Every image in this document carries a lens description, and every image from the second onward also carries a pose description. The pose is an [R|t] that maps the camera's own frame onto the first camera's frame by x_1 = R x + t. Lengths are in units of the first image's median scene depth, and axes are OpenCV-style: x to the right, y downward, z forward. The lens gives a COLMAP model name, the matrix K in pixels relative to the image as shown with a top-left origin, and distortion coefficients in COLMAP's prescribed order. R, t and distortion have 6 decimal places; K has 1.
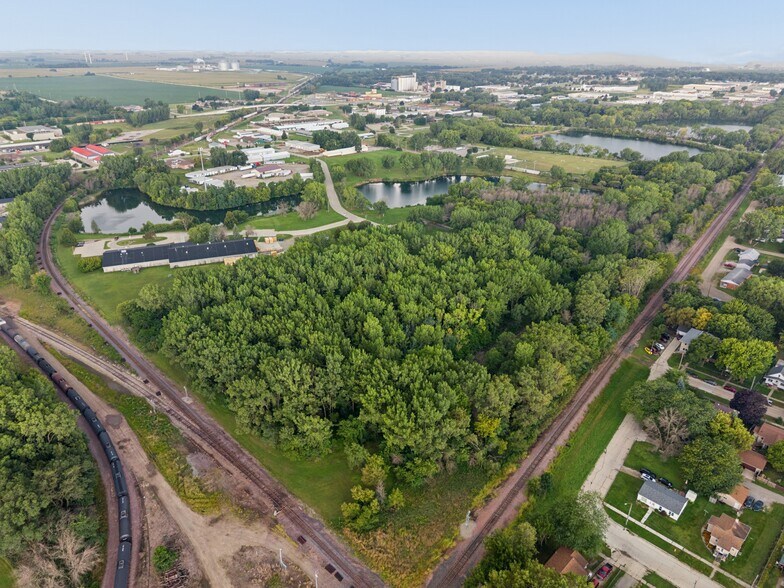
lens RADIAL K [[519.8, 0, 399.3], [0, 519.8, 293.4], [0, 0, 1]] dist [0.005674, -0.006999]
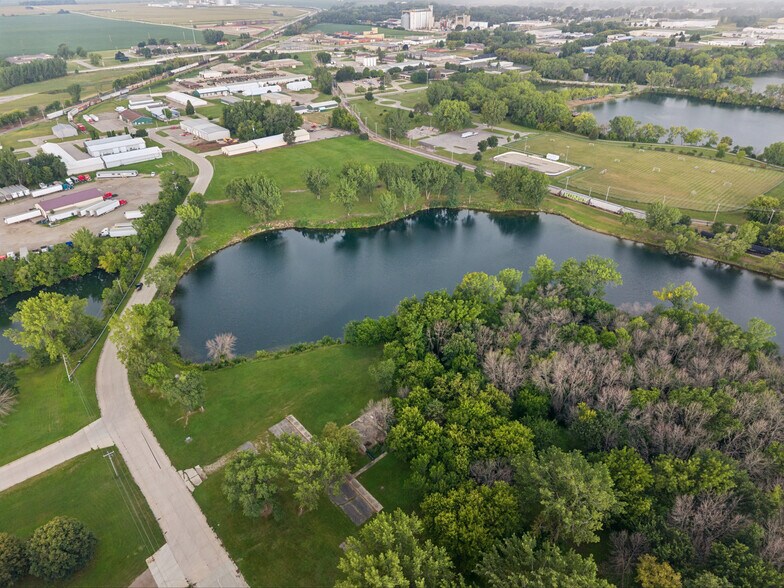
lens RADIAL K [[519.8, 0, 399.3], [0, 519.8, 293.4], [0, 0, 1]] dist [0.005674, -0.006999]
pose [[0.998542, 0.016628, -0.051354, 0.048770], [-0.011389, 0.994854, 0.100676, -0.107562], [0.052763, -0.099944, 0.993593, 0.267773]]
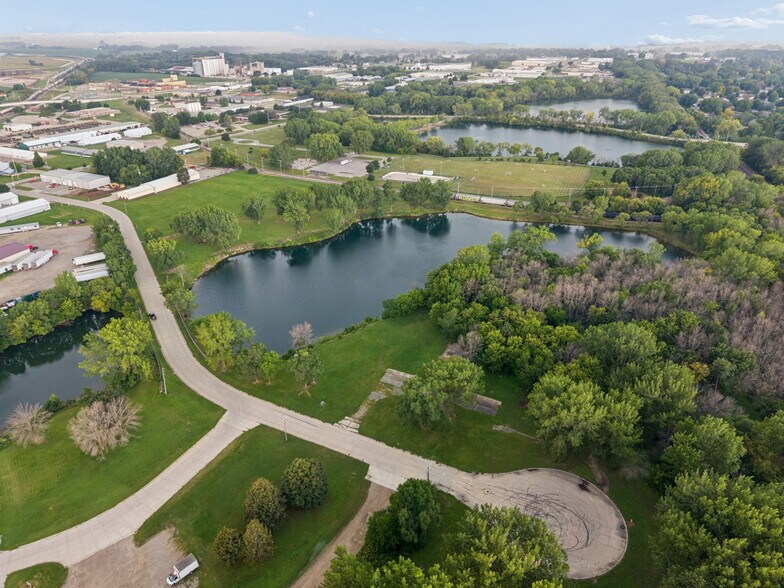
lens RADIAL K [[519.8, 0, 399.3], [0, 519.8, 293.4], [0, 0, 1]] dist [0.005674, -0.006999]
pose [[0.938007, -0.158189, 0.308413, -0.033623], [0.148991, 0.987400, 0.053311, -0.093954], [-0.312961, -0.004055, 0.949757, 0.236972]]
